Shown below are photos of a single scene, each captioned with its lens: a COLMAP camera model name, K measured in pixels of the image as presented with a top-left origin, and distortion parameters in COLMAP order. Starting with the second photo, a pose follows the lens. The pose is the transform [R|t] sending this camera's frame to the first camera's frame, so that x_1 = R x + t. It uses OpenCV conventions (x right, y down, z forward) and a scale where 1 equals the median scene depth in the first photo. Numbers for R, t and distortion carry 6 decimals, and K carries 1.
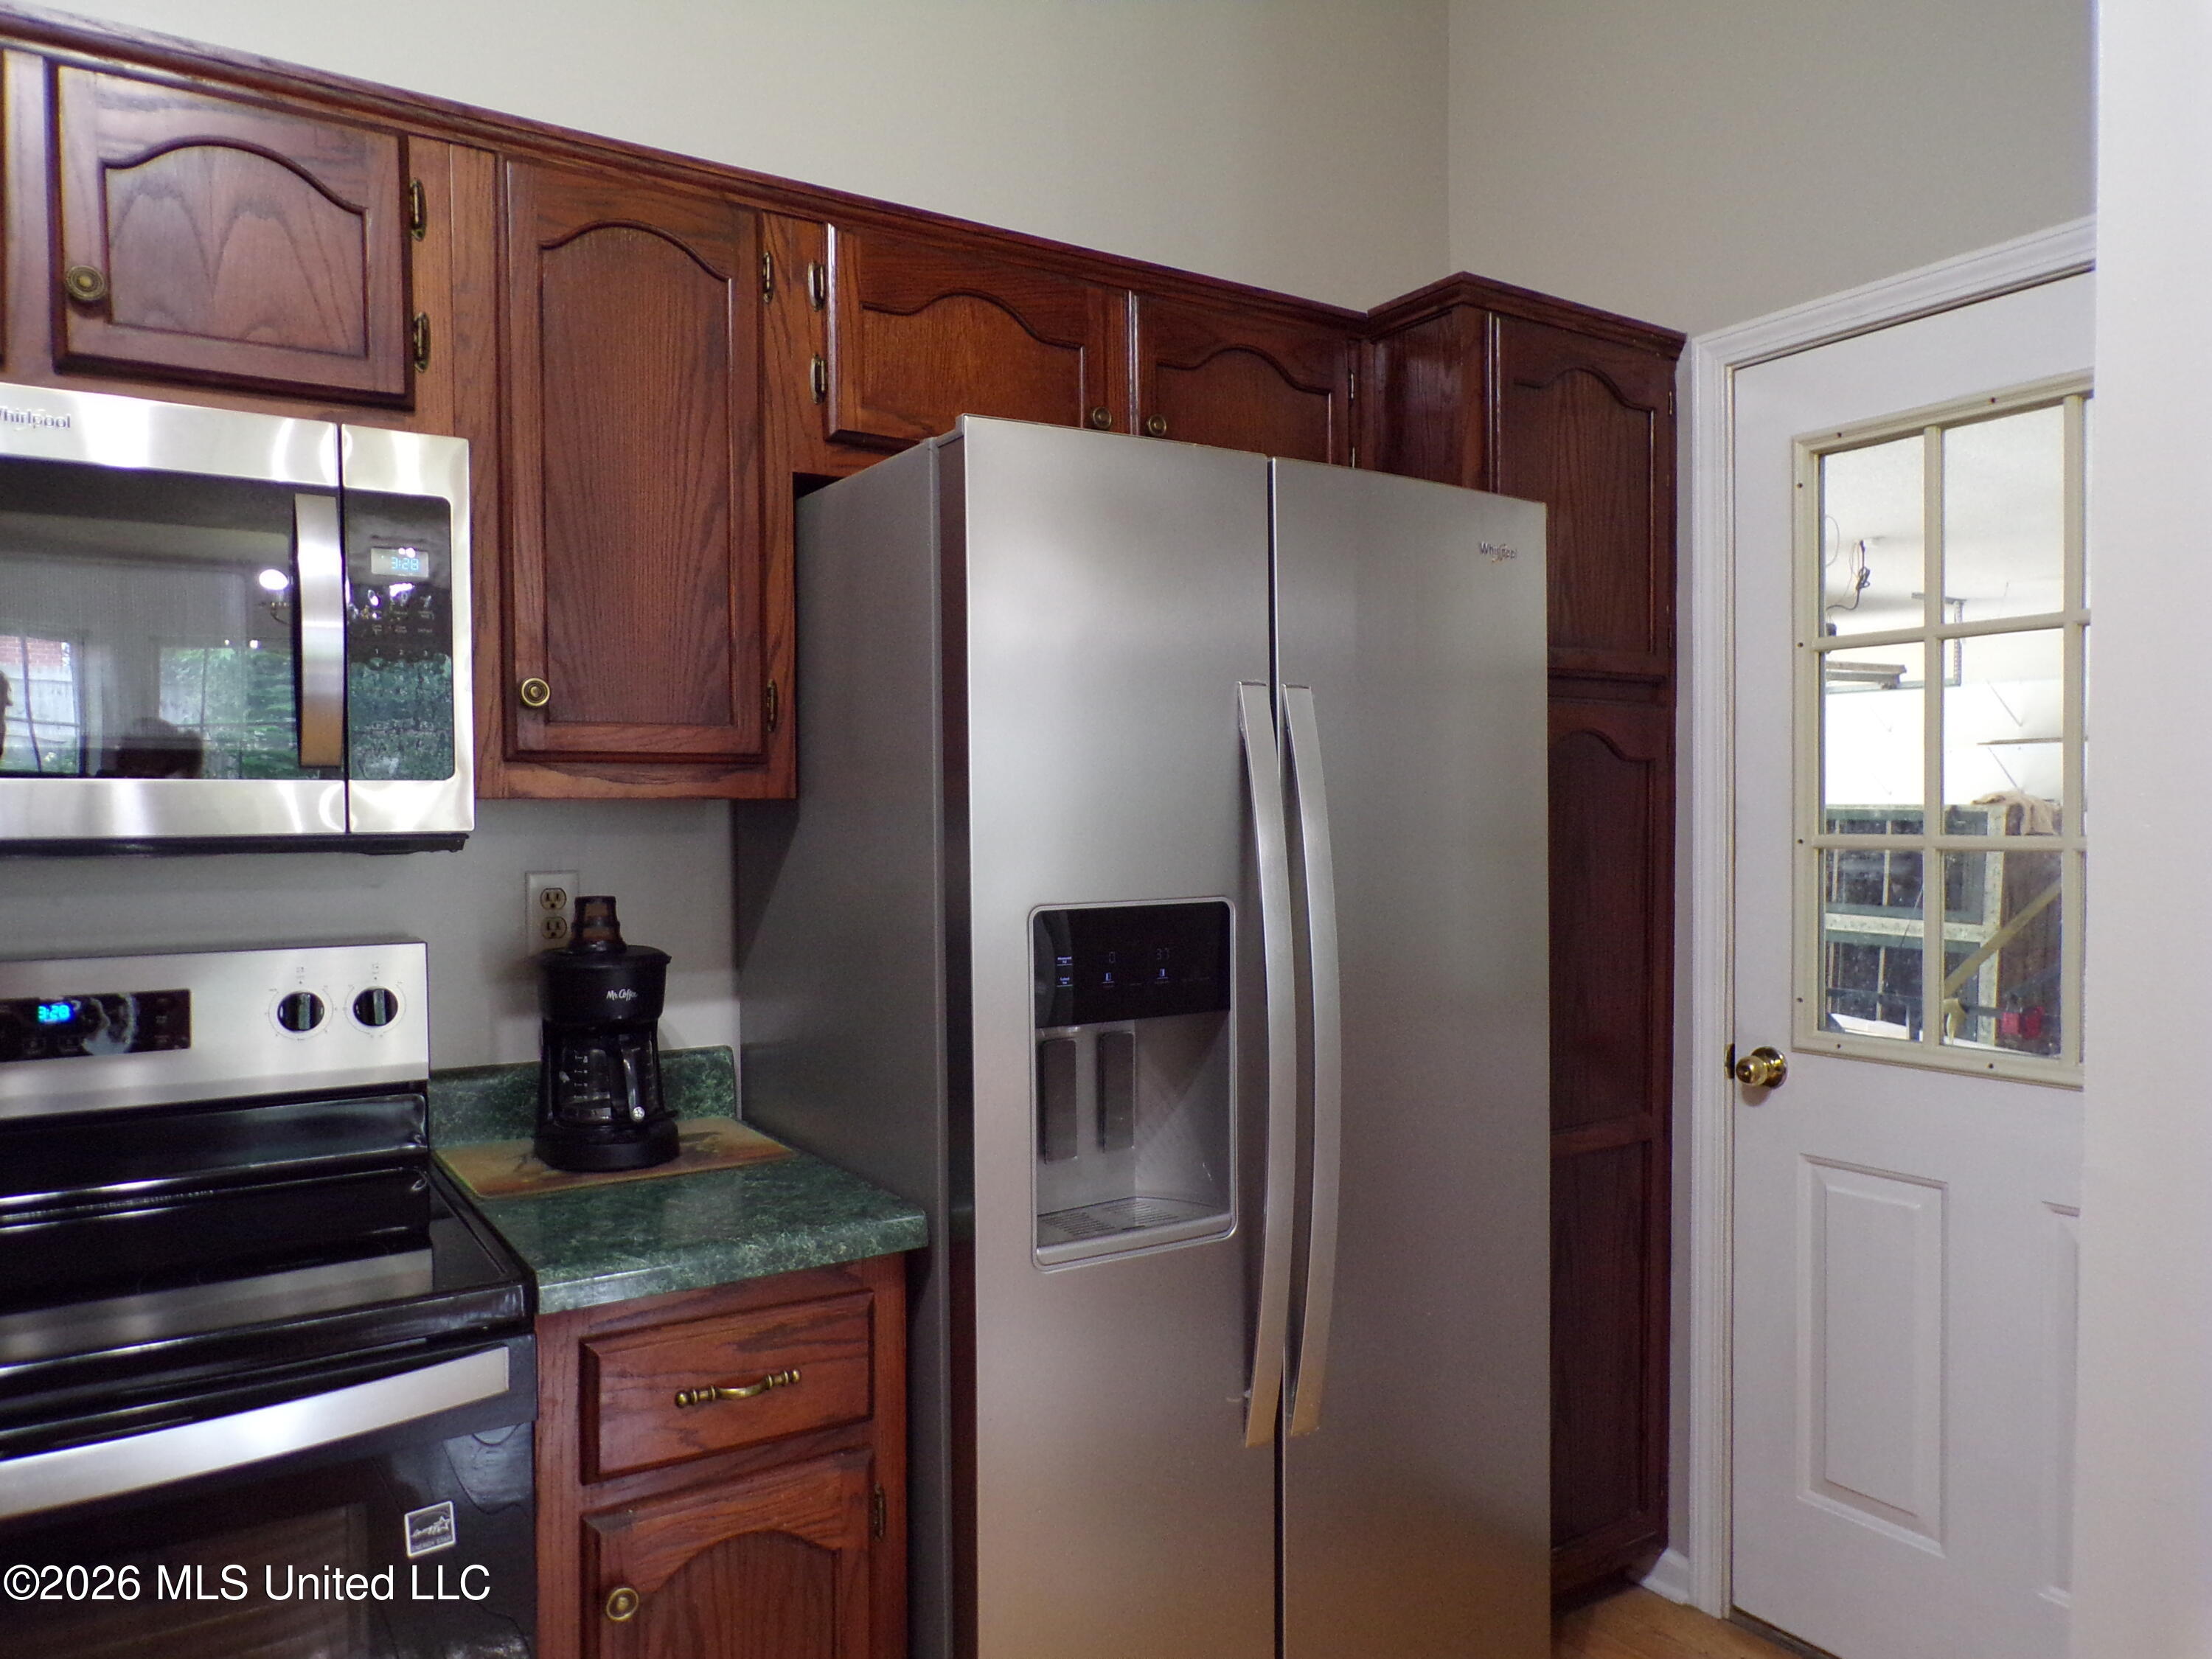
lens RADIAL K [[1521.6, 0, 1107.6], [0, 1521.6, 839.6], [0, 0, 1]] dist [-0.015136, 0.024029]
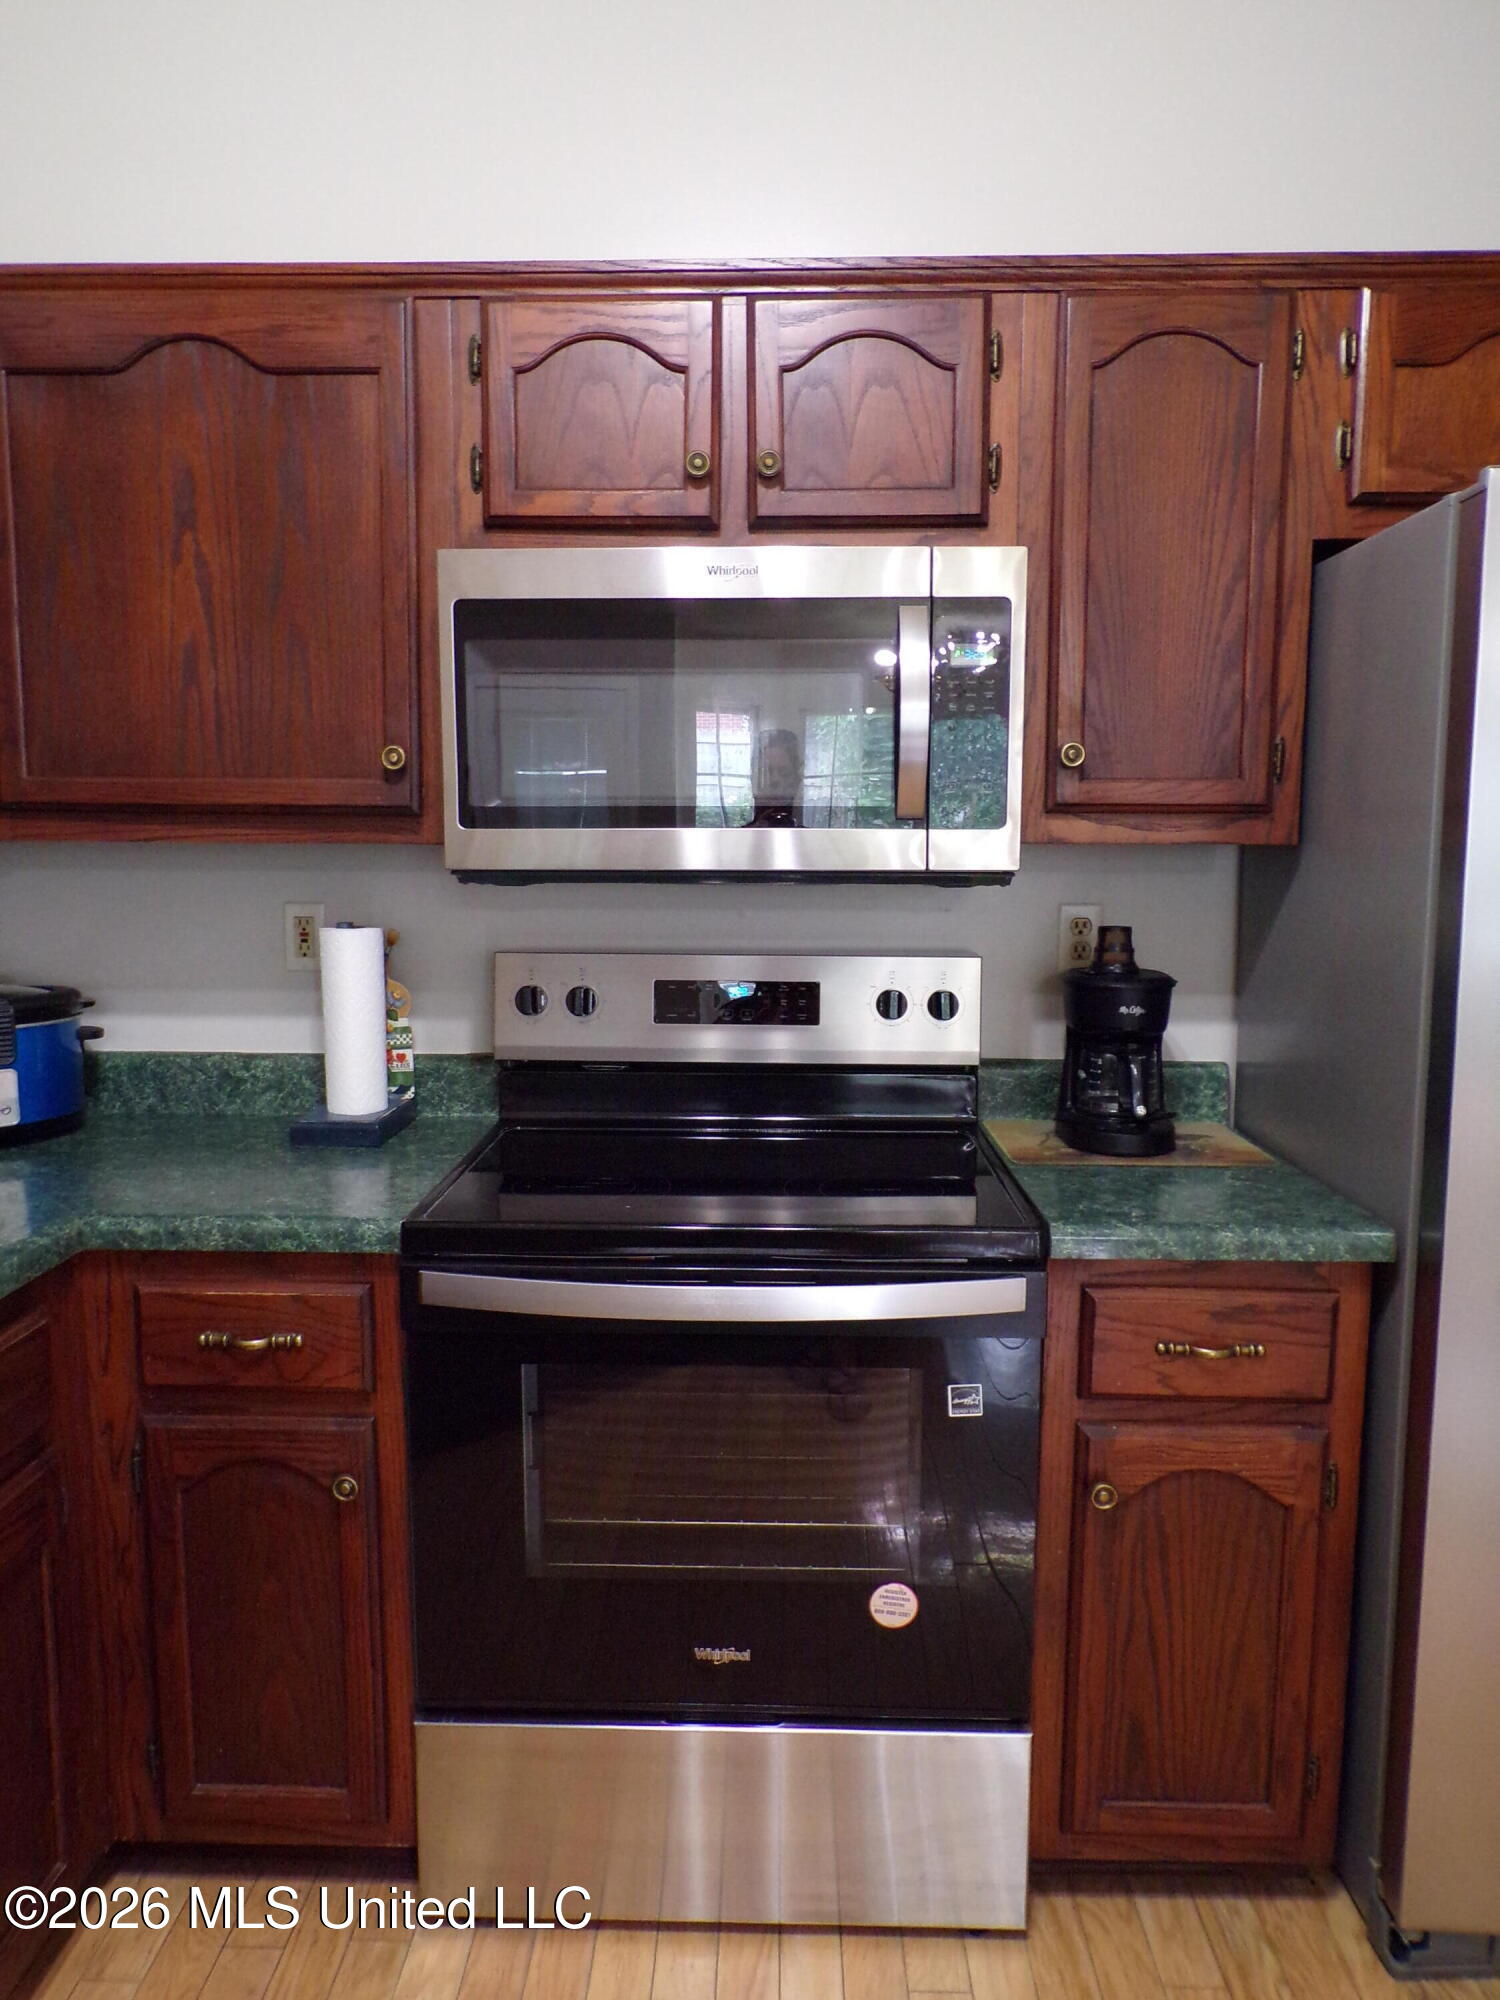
lens RADIAL K [[1375.7, 0, 750.0], [0, 1375.7, 1000.0], [0, 0, 1]] dist [-0.015136, 0.024029]
pose [[0.827503, 0.072901, -0.556709, 0.030935], [-0.020892, 0.994846, 0.099221, -0.006119], [0.561073, -0.070475, 0.824761, -0.052283]]
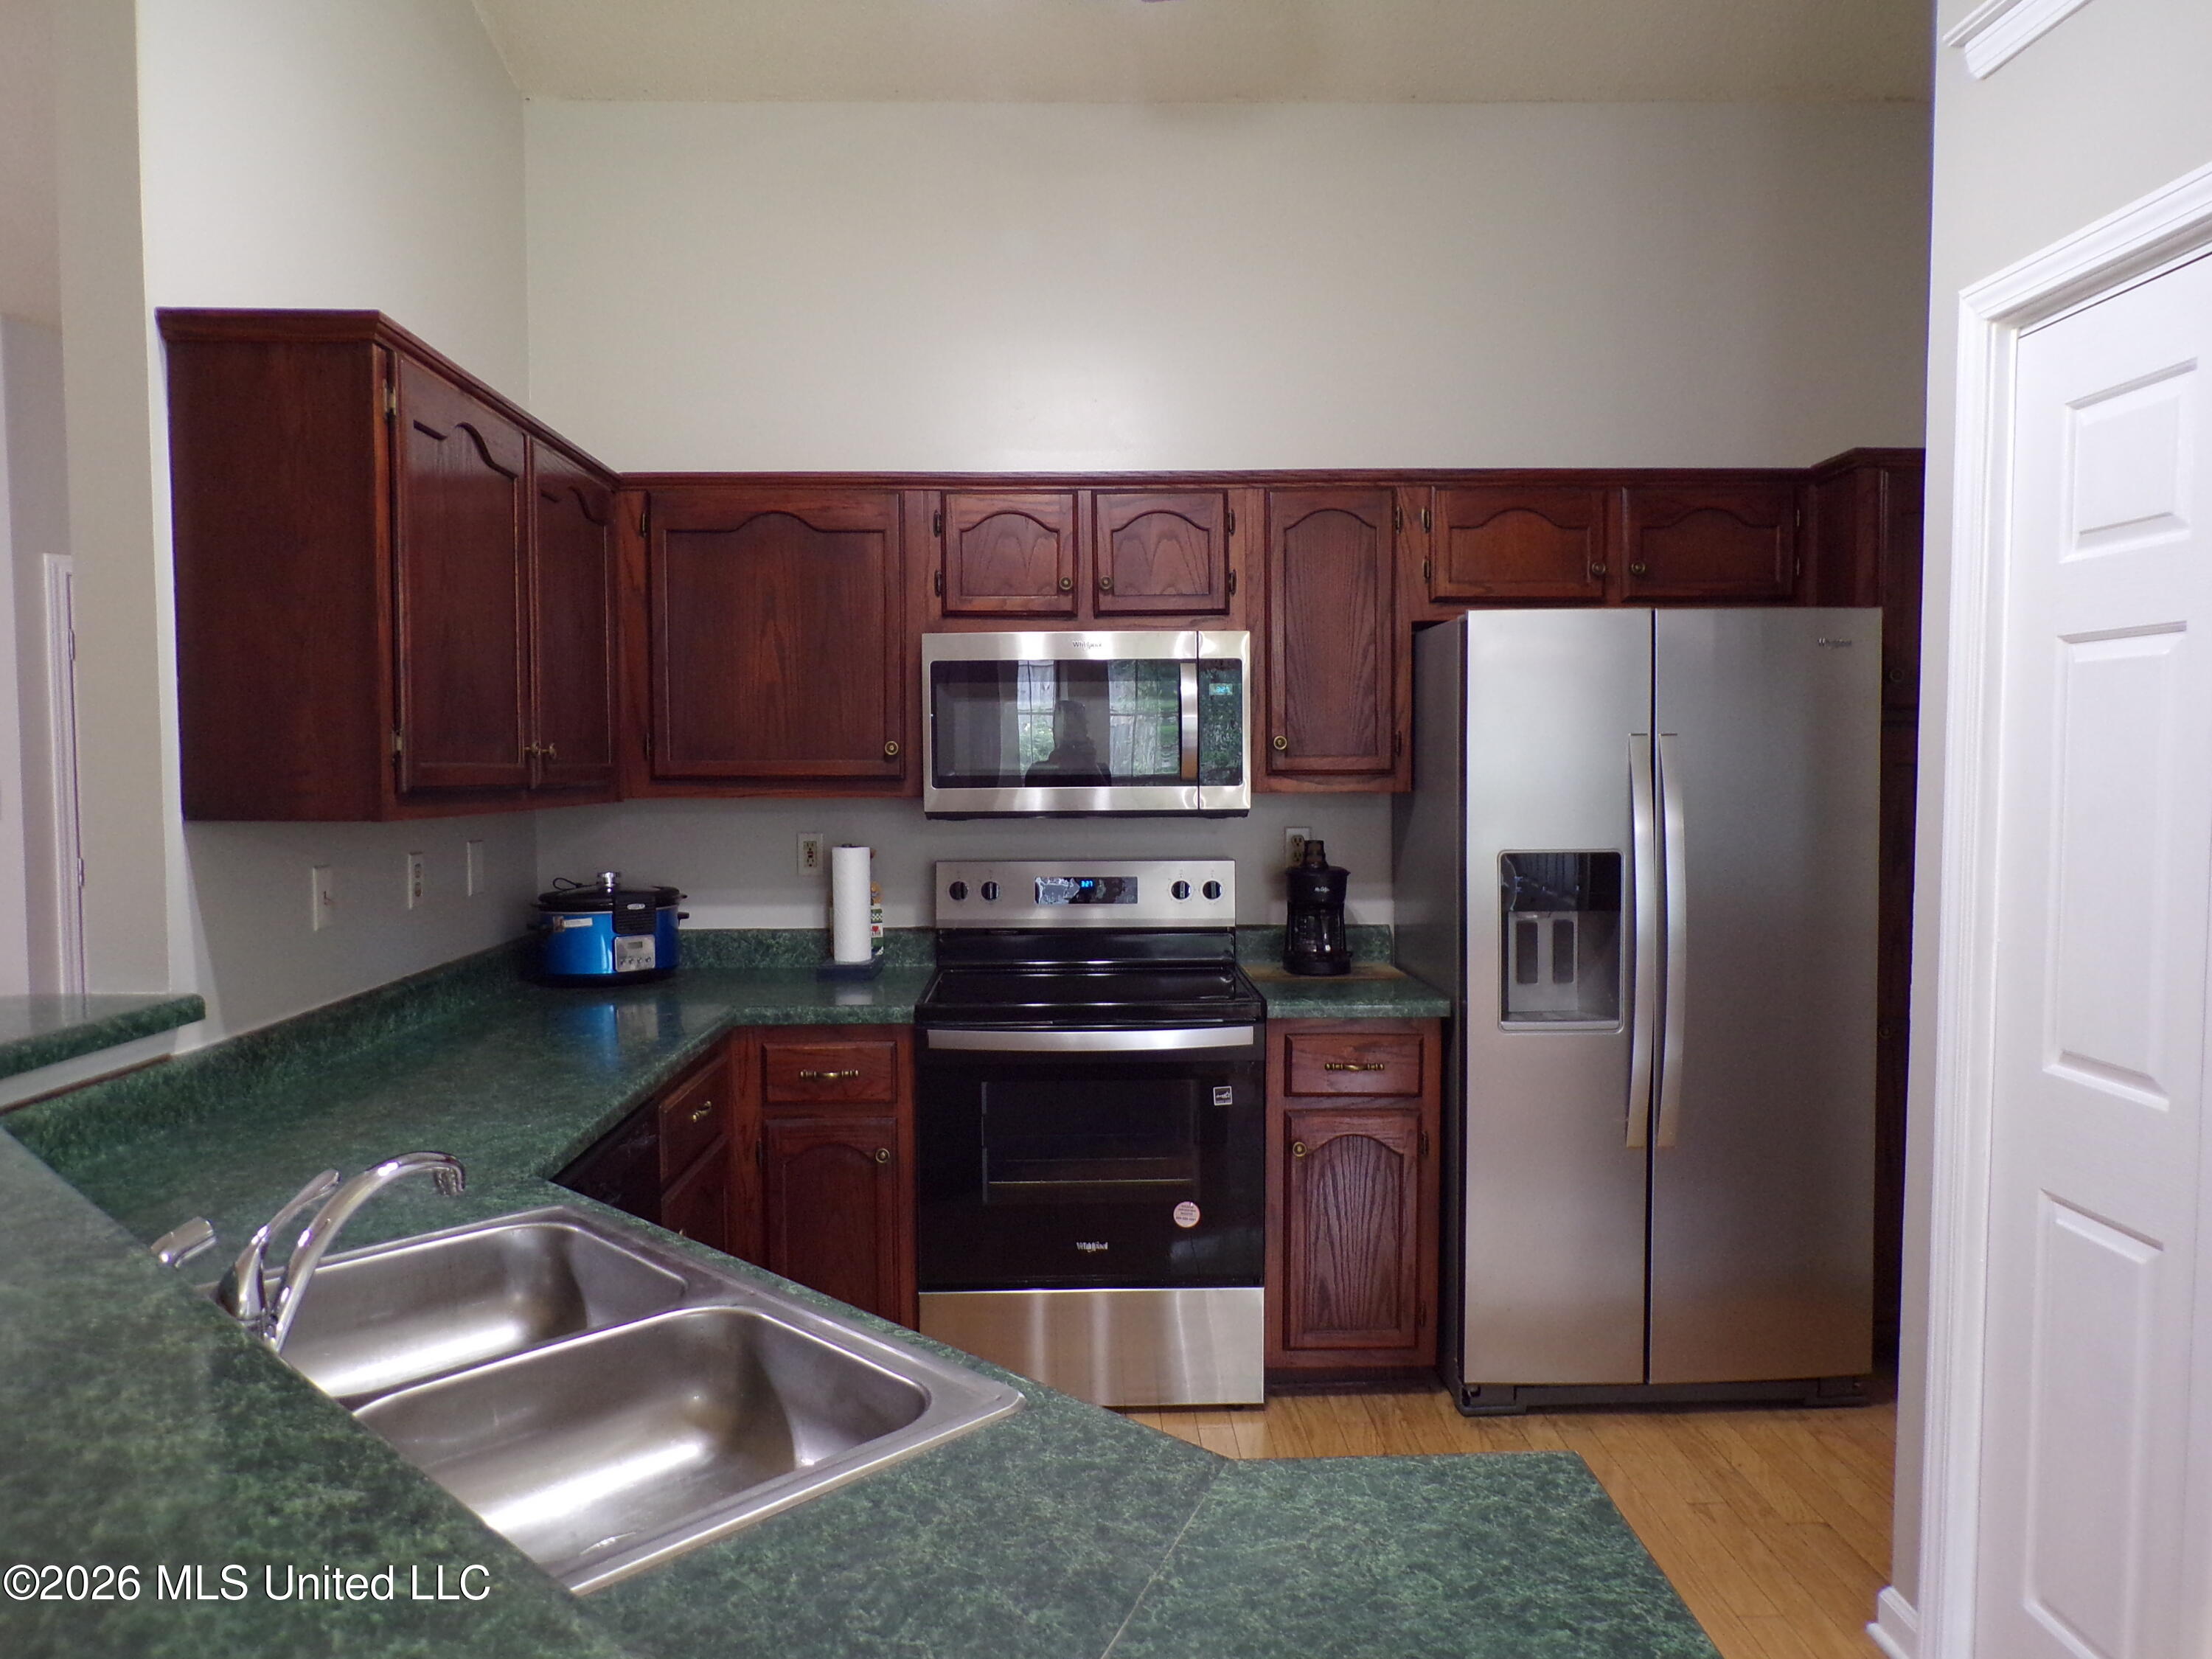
lens RADIAL K [[1521.6, 0, 1107.6], [0, 1521.6, 839.6], [0, 0, 1]] dist [-0.015136, 0.024029]
pose [[0.853415, 0.026798, -0.520543, 0.514513], [-0.010121, 0.999341, 0.034853, -0.033122], [0.521134, -0.024475, 0.853124, -0.916800]]
